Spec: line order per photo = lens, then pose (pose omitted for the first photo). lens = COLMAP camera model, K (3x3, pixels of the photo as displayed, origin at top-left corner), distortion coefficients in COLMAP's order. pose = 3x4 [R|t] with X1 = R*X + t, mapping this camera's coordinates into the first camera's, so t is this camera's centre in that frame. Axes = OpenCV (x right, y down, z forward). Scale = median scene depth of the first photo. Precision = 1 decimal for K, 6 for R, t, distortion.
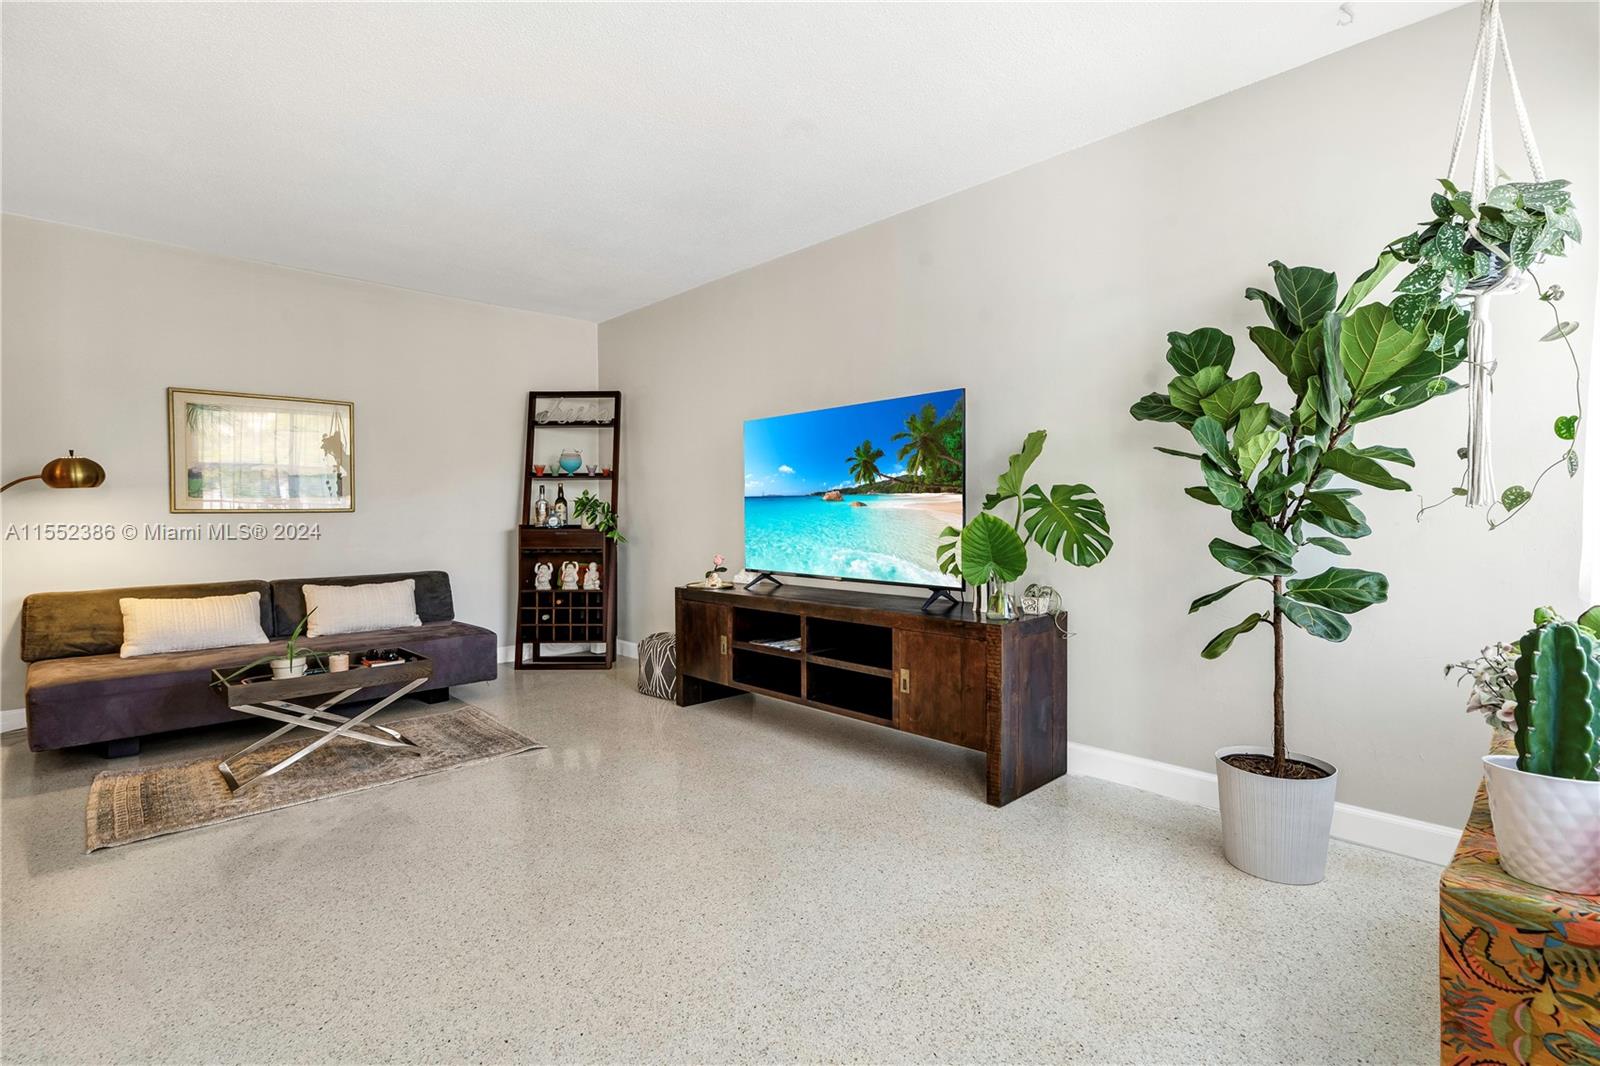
lens RADIAL K [[768.8, 0, 770.0], [0, 768.8, 518.6], [0, 0, 1]] dist [-0.000816, 0.001659]
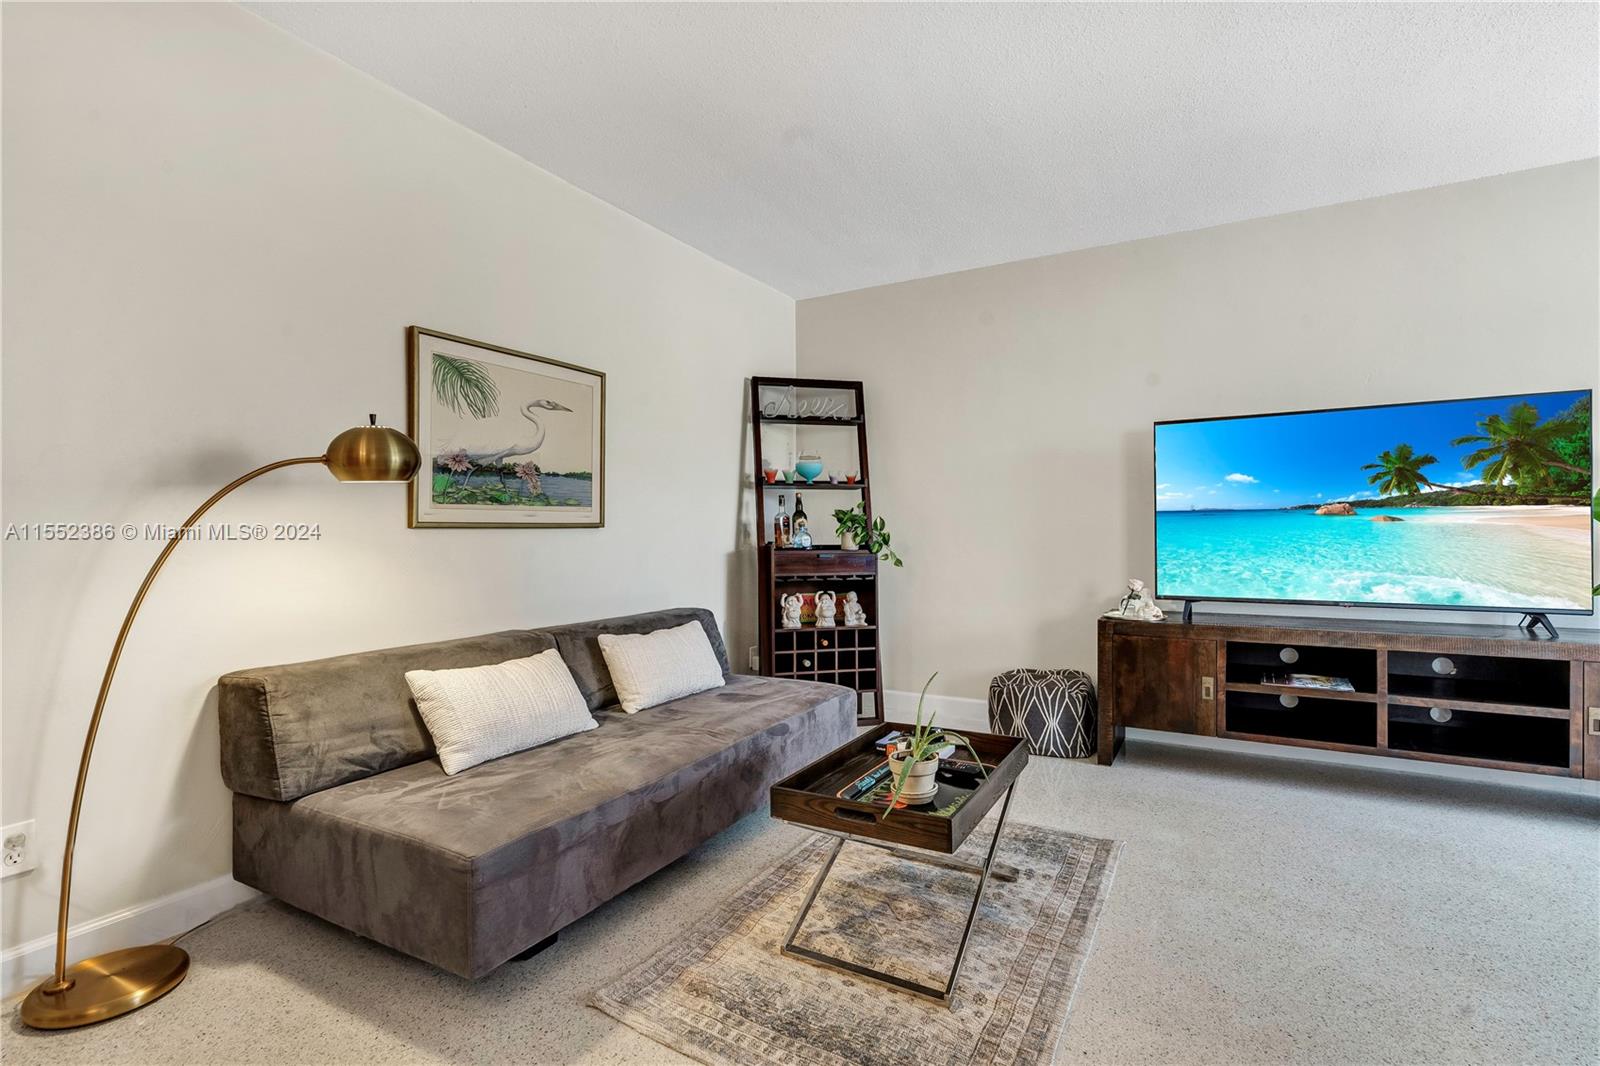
lens RADIAL K [[768.8, 0, 830.4], [0, 768.8, 529.2], [0, 0, 1]] dist [-0.000816, 0.001659]
pose [[0.953823, 0.001223, 0.300368, -0.679583], [0.003231, 0.999892, -0.014333, 0.004199], [-0.300353, 0.014642, 0.953716, 0.325712]]
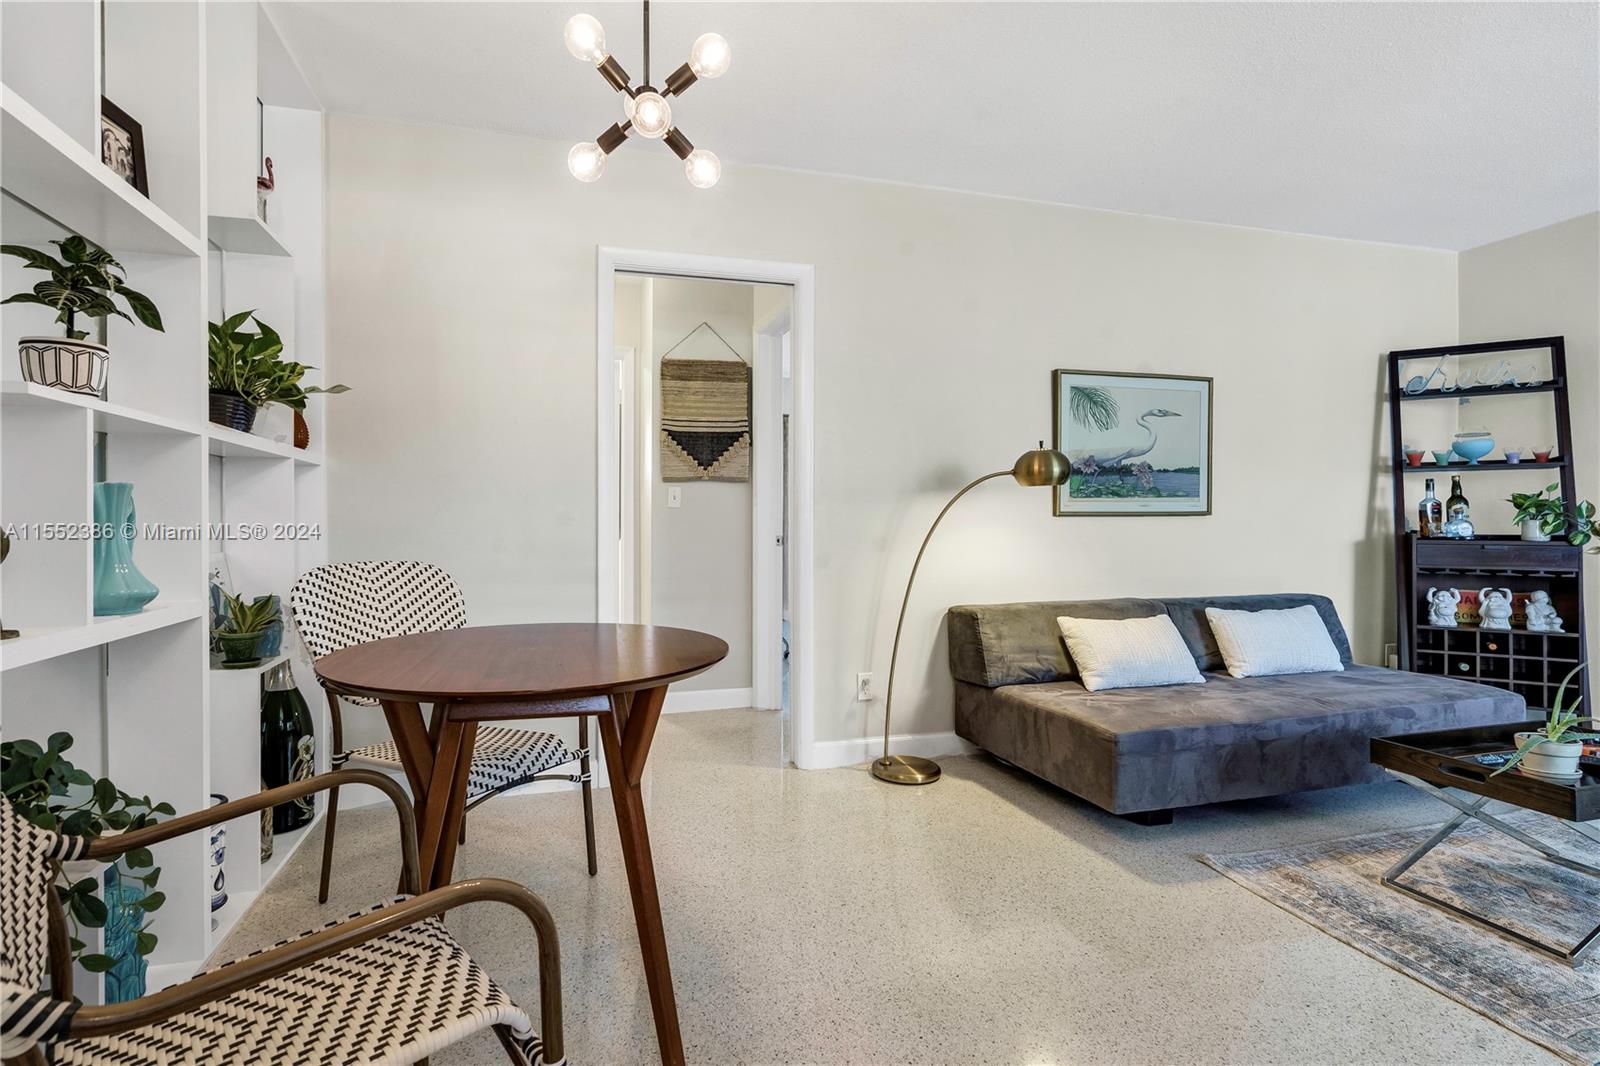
lens RADIAL K [[768.8, 0, 760.1], [0, 768.8, 523.6], [0, 0, 1]] dist [-0.000816, 0.001659]
pose [[0.872510, 0.004137, -0.488578, -0.685473], [-0.006555, 0.999973, -0.003240, 0.006509], [0.488552, 0.006030, 0.872514, 0.102129]]
